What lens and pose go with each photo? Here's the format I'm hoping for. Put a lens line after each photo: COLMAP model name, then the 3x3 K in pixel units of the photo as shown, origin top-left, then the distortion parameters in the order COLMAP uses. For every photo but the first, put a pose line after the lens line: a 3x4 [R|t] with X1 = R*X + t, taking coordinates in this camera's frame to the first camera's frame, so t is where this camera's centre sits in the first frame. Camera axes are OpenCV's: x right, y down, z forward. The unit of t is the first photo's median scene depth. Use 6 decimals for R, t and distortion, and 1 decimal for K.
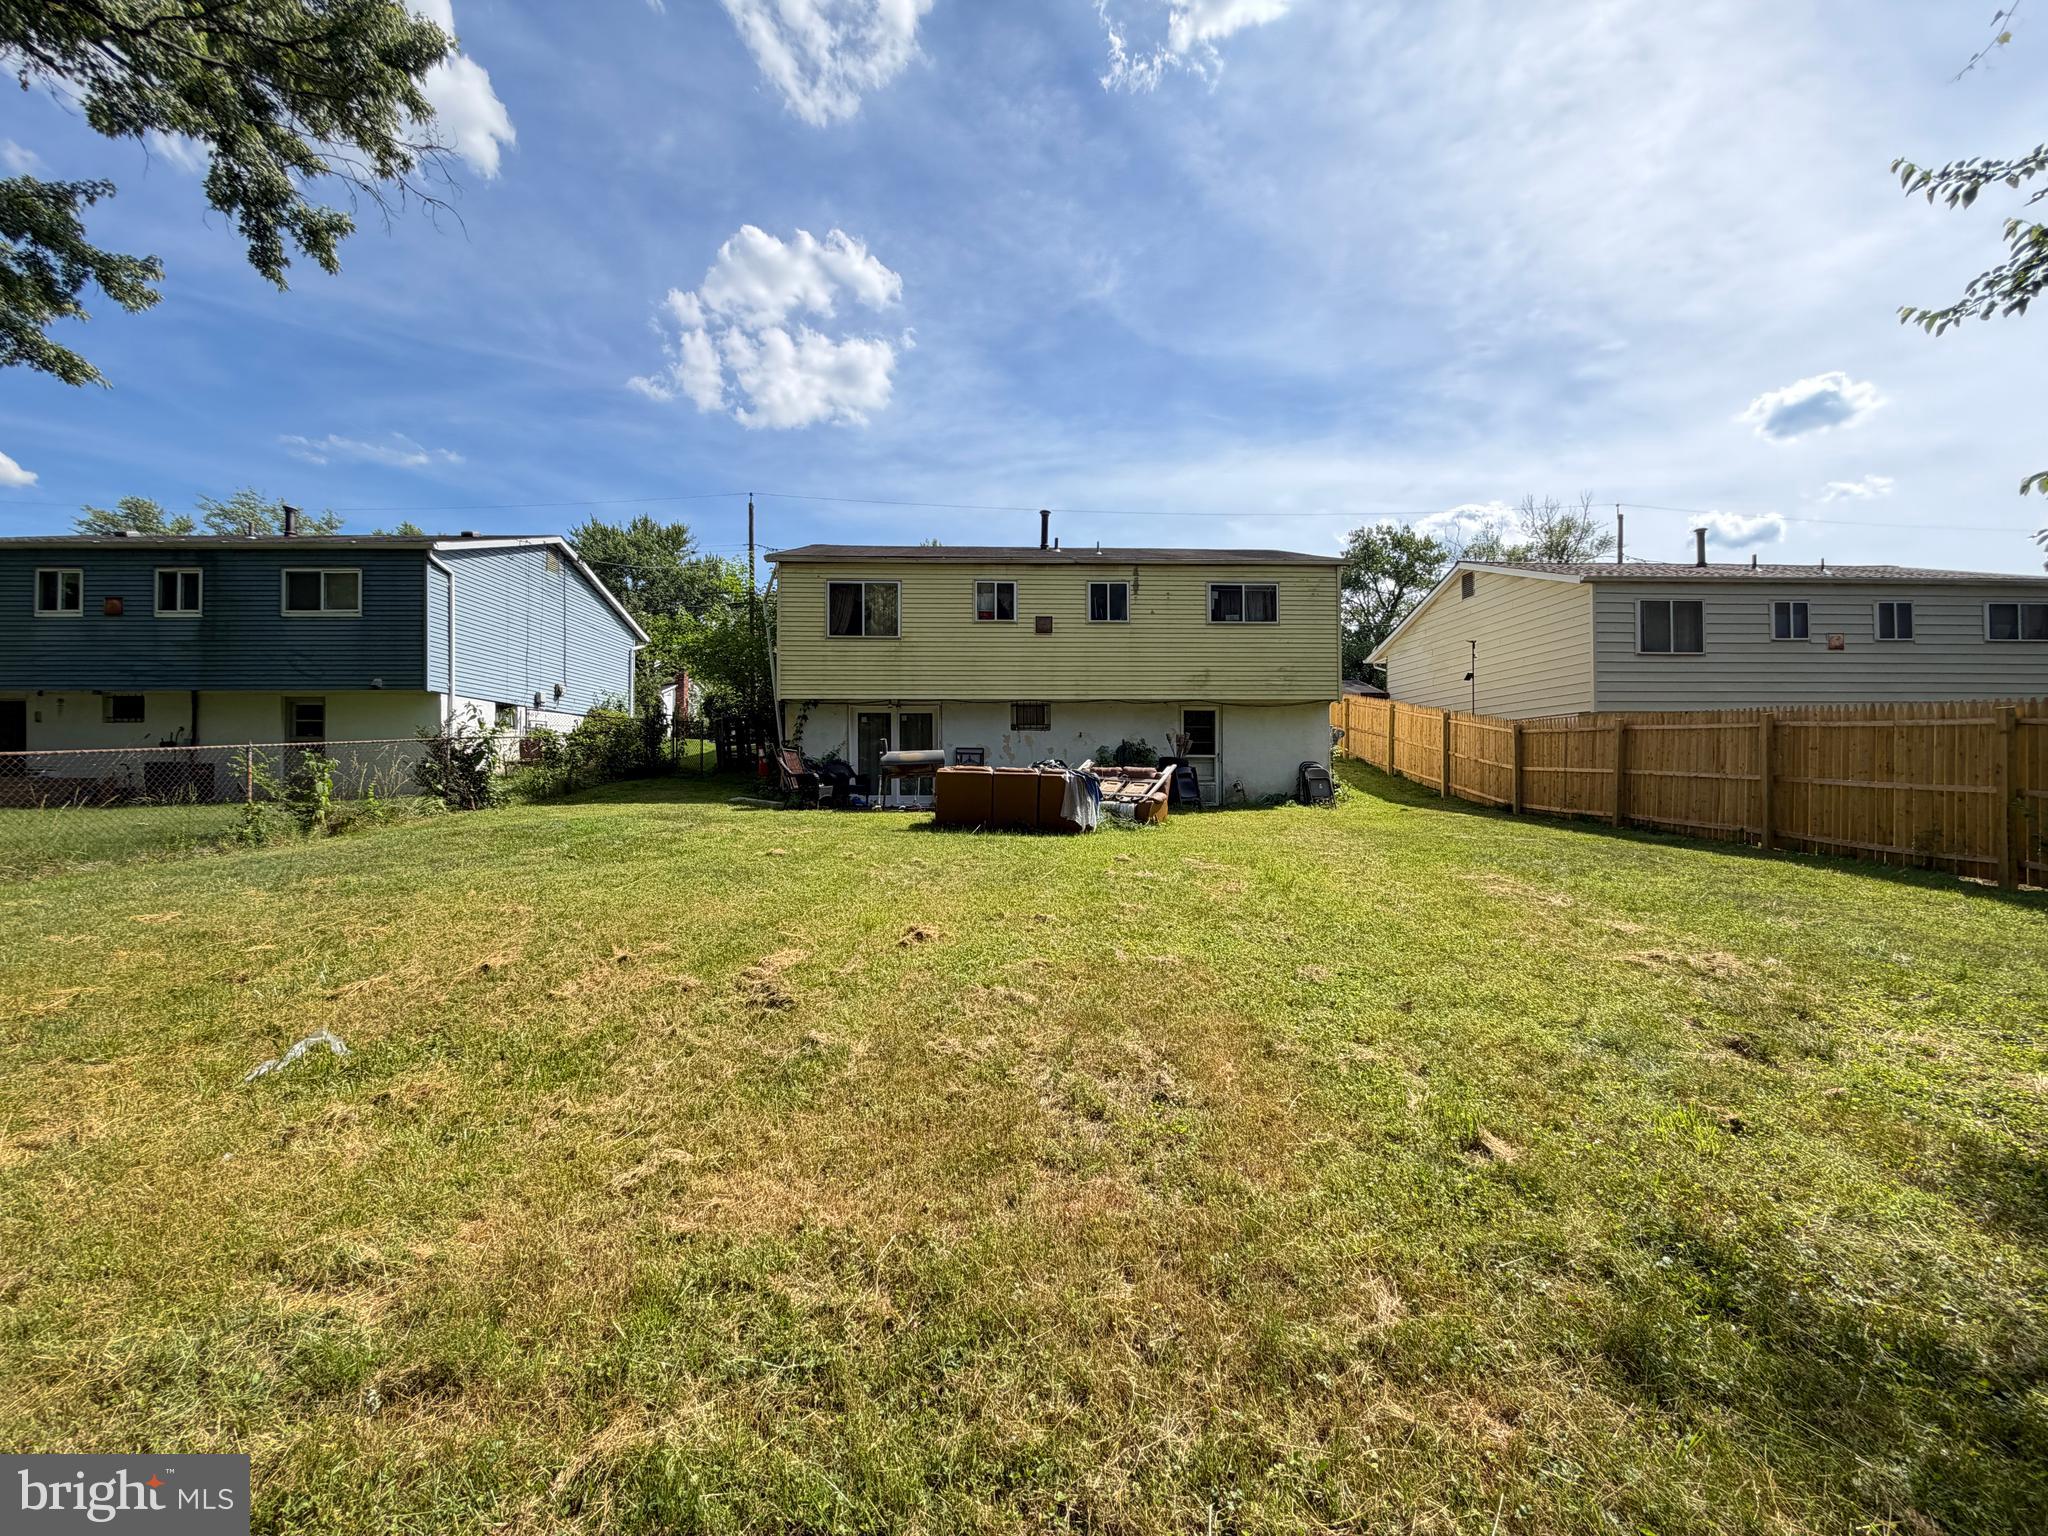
lens RADIAL K [[811.8, 0, 1024.7], [0, 811.8, 776.0], [0, 0, 1]] dist [-0.001964, 0.001519]
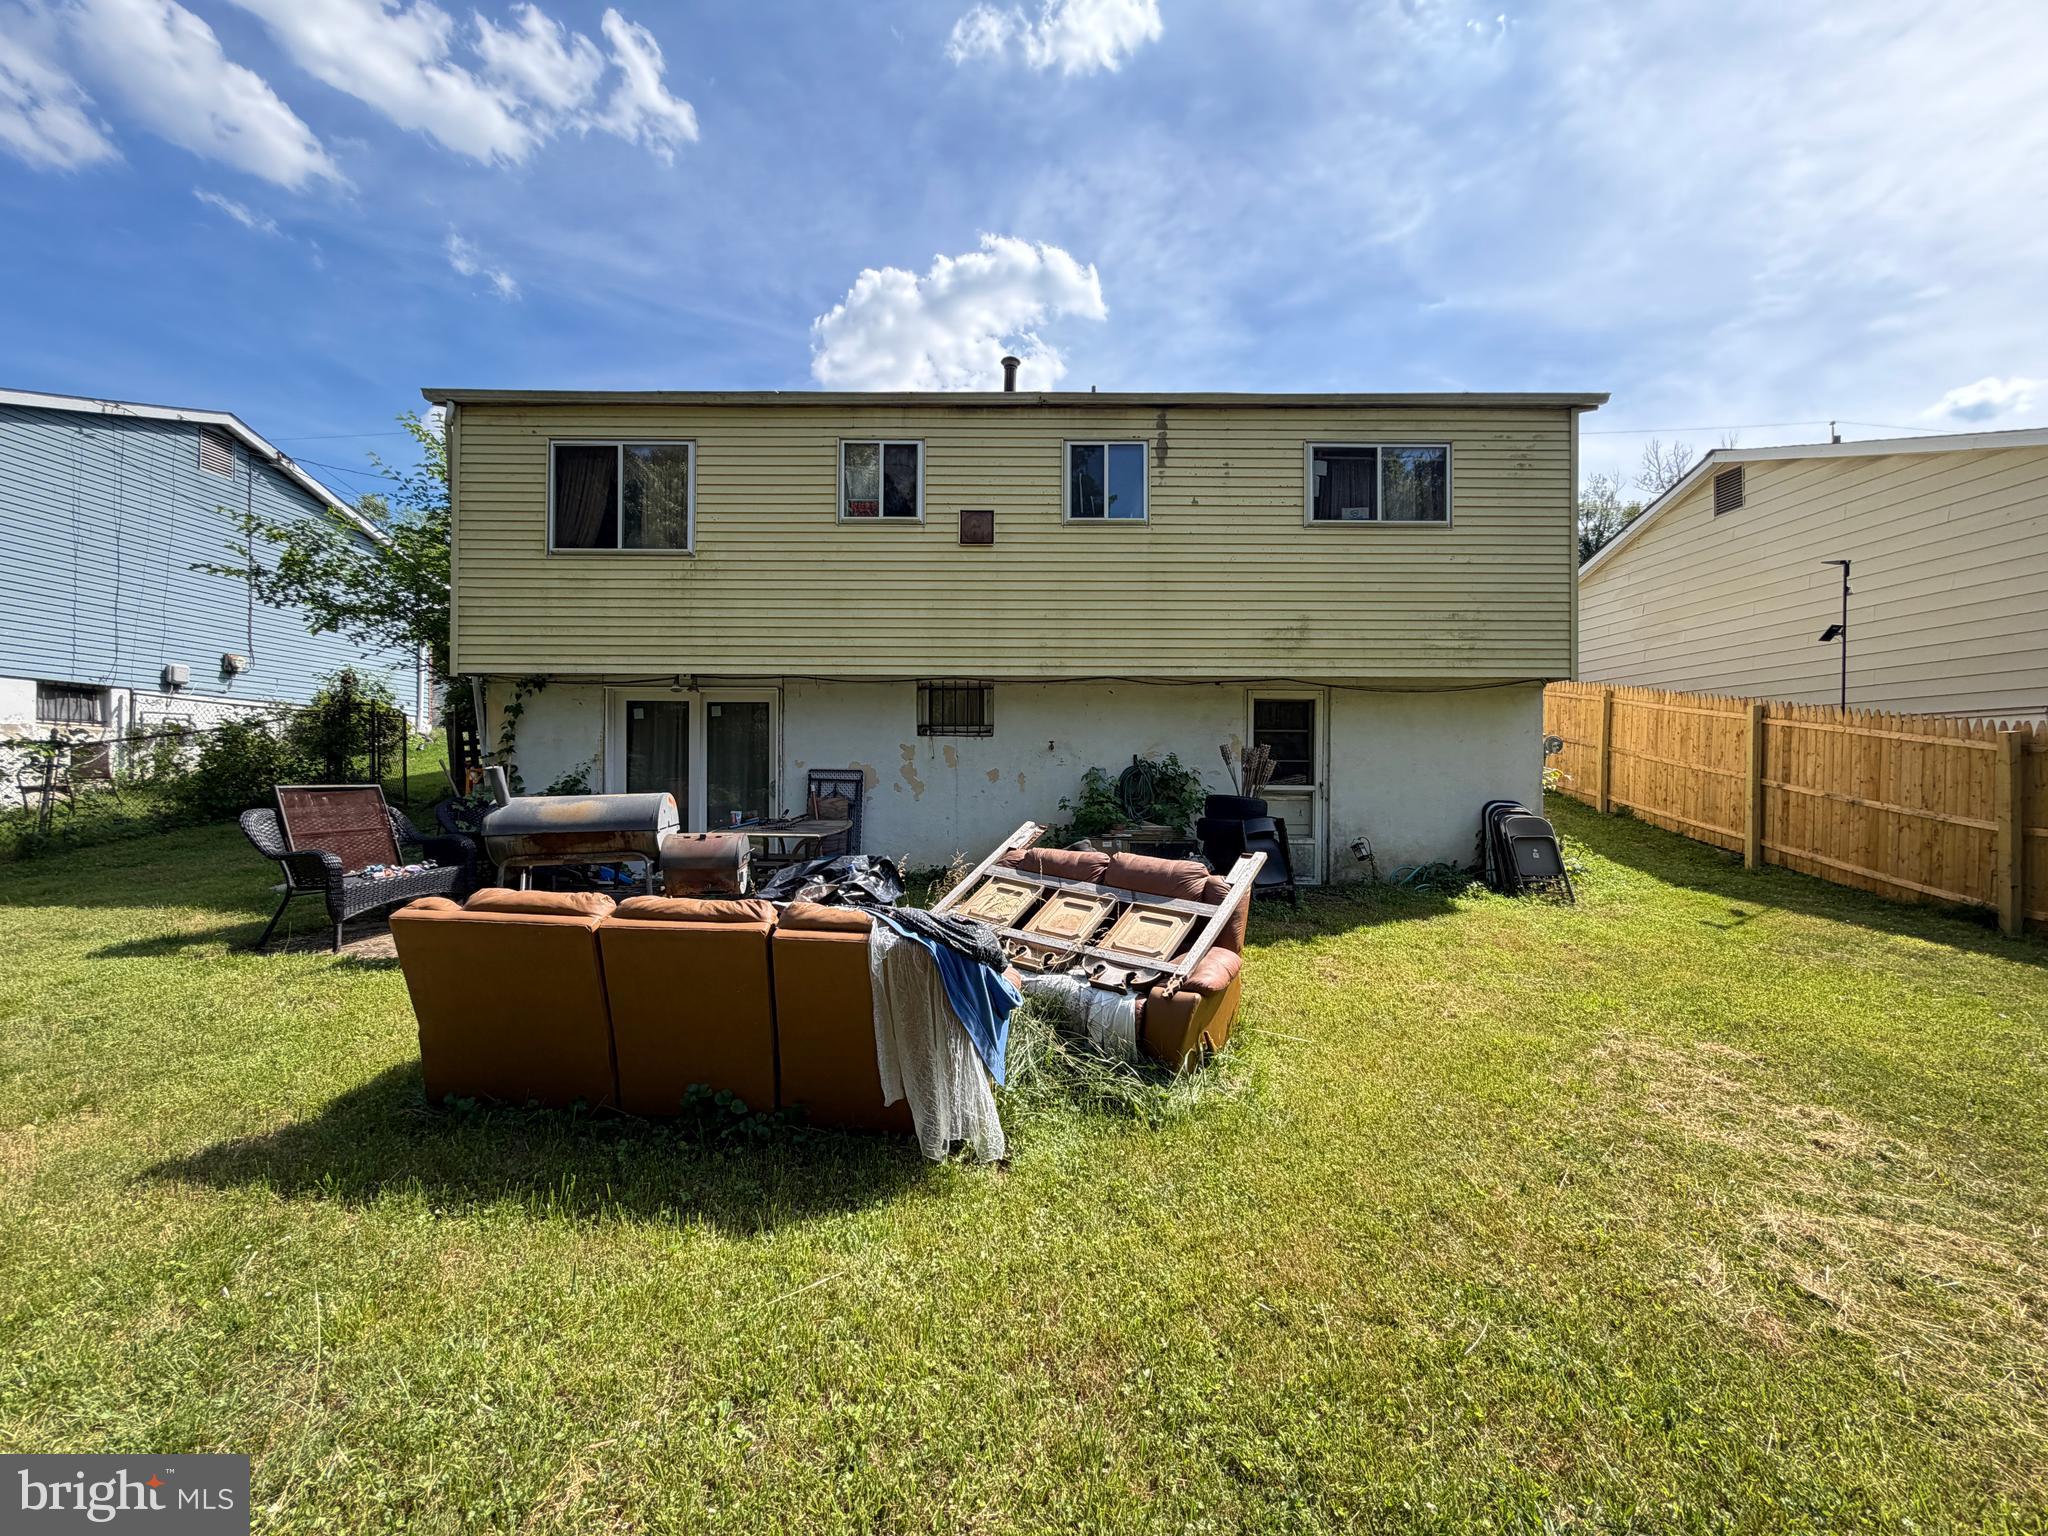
lens RADIAL K [[811.8, 0, 1022.2], [0, 811.8, 773.3], [0, 0, 1]] dist [-0.001964, 0.001519]
pose [[0.999005, 0.007748, -0.043916, 0.074033], [-0.007401, 0.999940, 0.008052, -0.037598], [0.043976, -0.007719, 0.999003, 0.490533]]
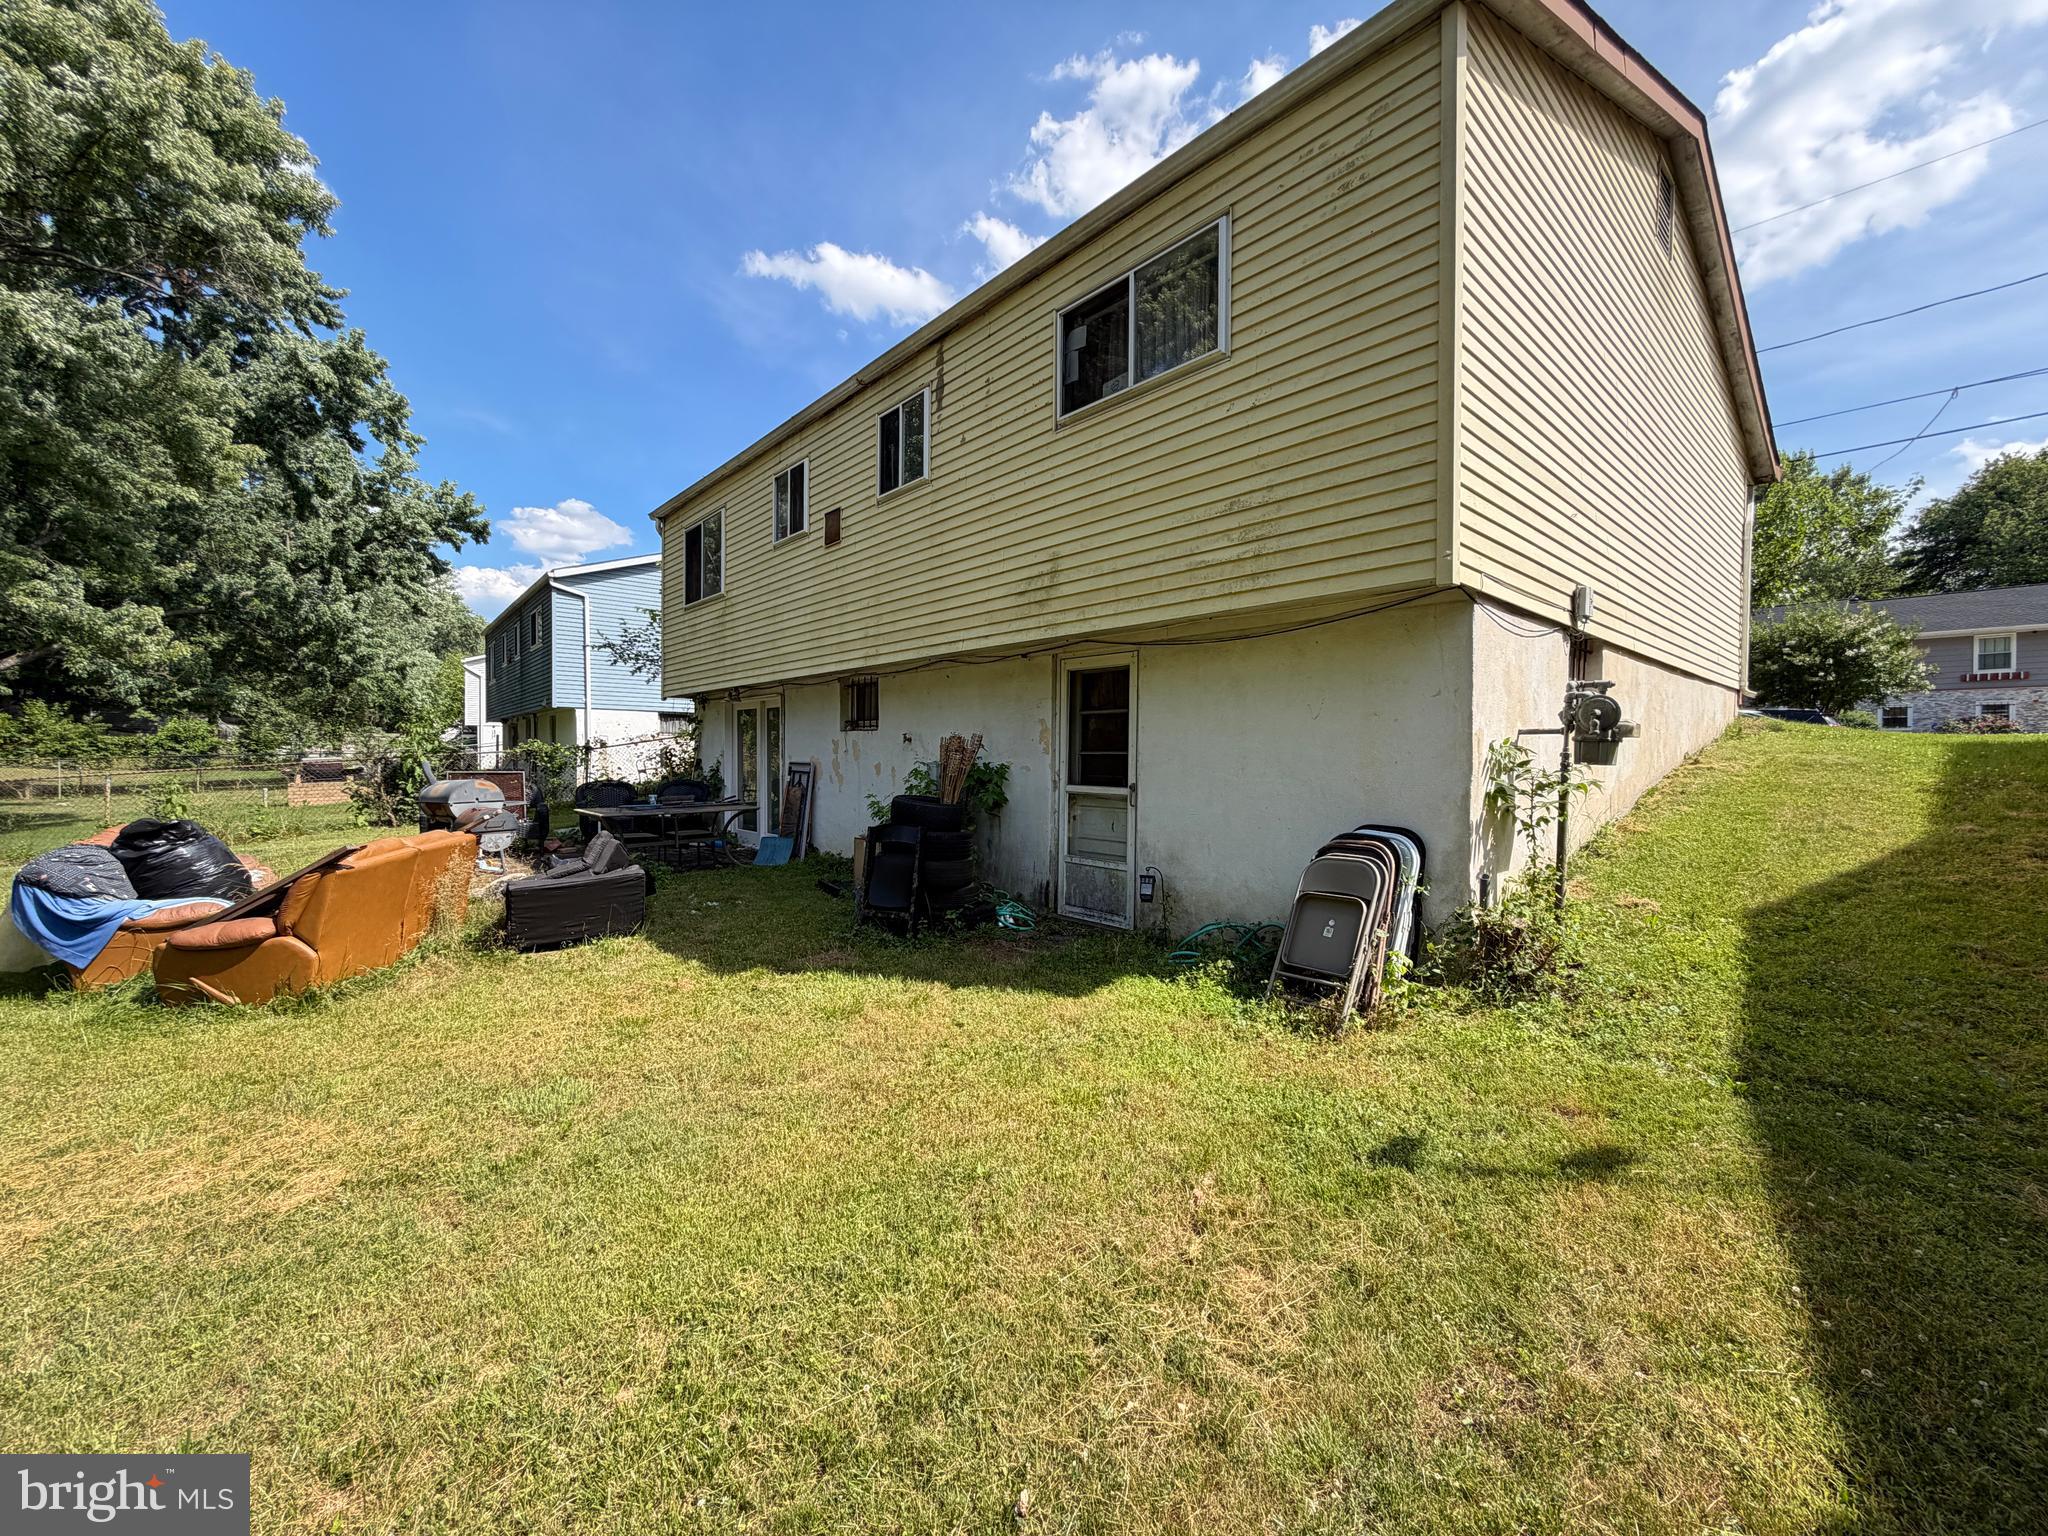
lens RADIAL K [[811.8, 0, 1023.1], [0, 811.8, 770.8], [0, 0, 1]] dist [-0.001964, 0.001519]
pose [[0.632497, 0.019676, -0.774313, 0.496827], [-0.001730, 0.999711, 0.023990, -0.043312], [0.774561, -0.013834, 0.632348, 0.755239]]
